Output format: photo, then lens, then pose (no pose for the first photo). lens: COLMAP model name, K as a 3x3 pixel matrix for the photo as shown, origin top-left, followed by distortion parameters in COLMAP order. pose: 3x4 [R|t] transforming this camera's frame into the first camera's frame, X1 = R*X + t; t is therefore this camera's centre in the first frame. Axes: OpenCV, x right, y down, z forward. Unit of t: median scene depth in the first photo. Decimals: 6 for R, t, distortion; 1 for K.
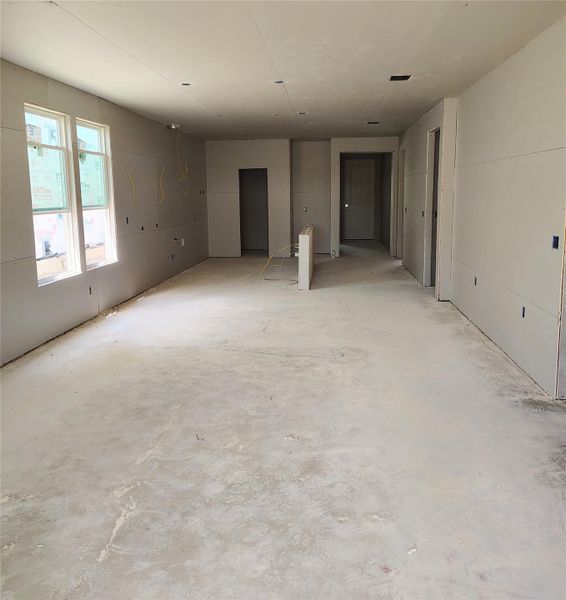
lens RADIAL K [[603.9, 0, 283.2], [0, 603.9, 300.0], [0, 0, 1]] dist [-0.001914, 0.000000]
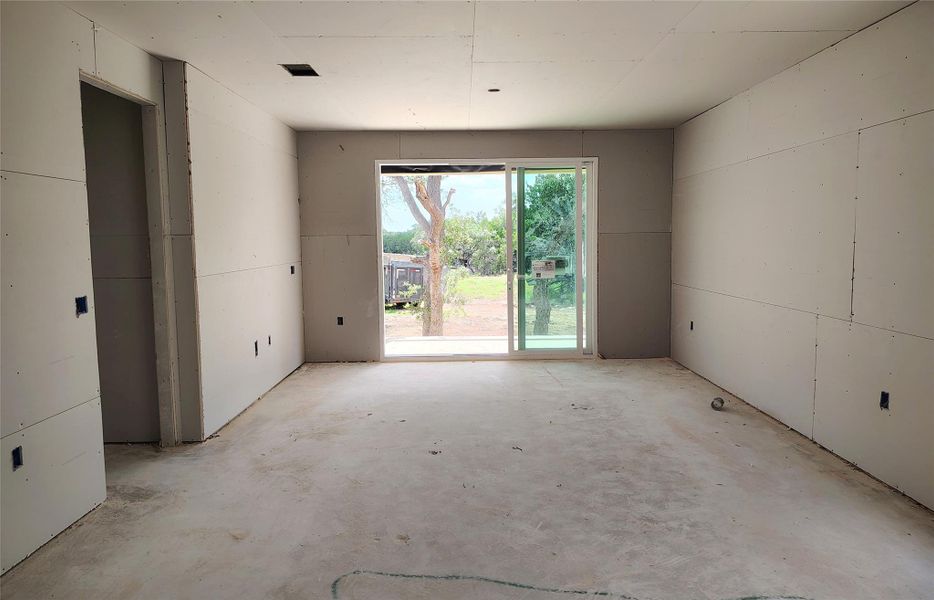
lens RADIAL K [[662.1, 0, 467.7], [0, 662.1, 298.5], [0, 0, 1]] dist [0.000673, -0.000583]
pose [[-0.995615, 0.027529, -0.089405, 0.046952], [0.002565, 0.963395, 0.268073, -0.306233], [0.093512, 0.266668, -0.959241, 1.739614]]
